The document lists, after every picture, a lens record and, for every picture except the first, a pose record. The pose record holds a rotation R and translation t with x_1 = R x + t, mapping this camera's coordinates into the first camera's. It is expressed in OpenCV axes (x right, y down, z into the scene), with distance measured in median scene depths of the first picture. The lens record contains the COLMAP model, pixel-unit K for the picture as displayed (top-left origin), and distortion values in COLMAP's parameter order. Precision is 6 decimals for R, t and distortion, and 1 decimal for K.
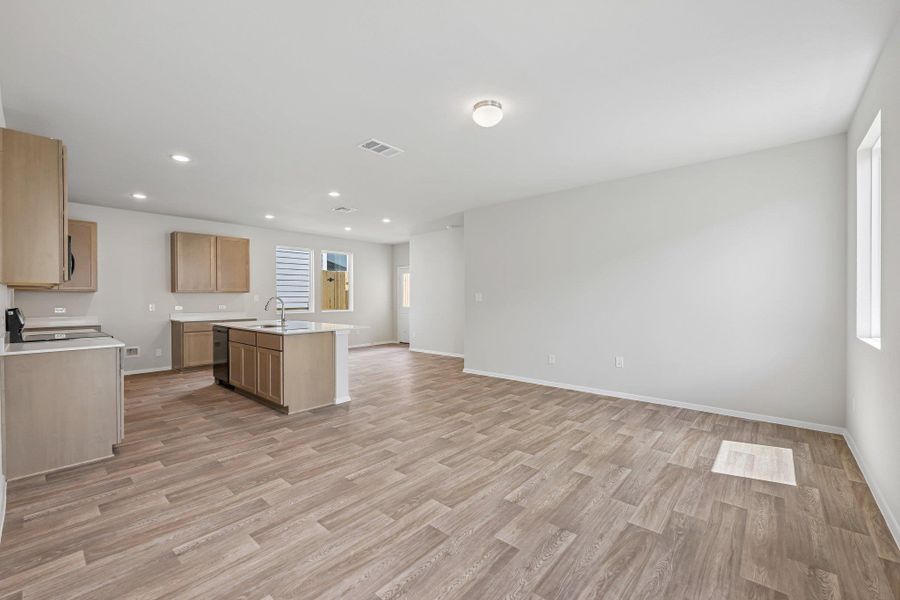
lens RADIAL K [[353.7, 0, 445.4], [0, 353.7, 317.9], [0, 0, 1]] dist [-0.002431, 0.000071]
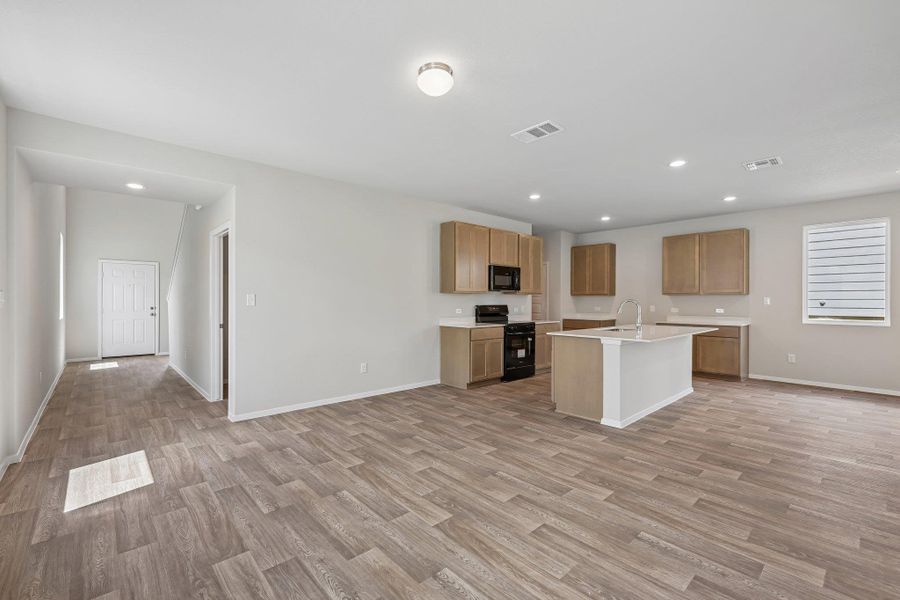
lens RADIAL K [[398.5, 0, 468.0], [0, 398.5, 301.2], [0, 0, 1]] dist [-0.001766, -0.000475]
pose [[-0.068623, 0.005498, -0.997628, 1.204204], [-0.059378, 0.998190, 0.009586, -0.077678], [0.995874, 0.059895, -0.068172, 1.287392]]
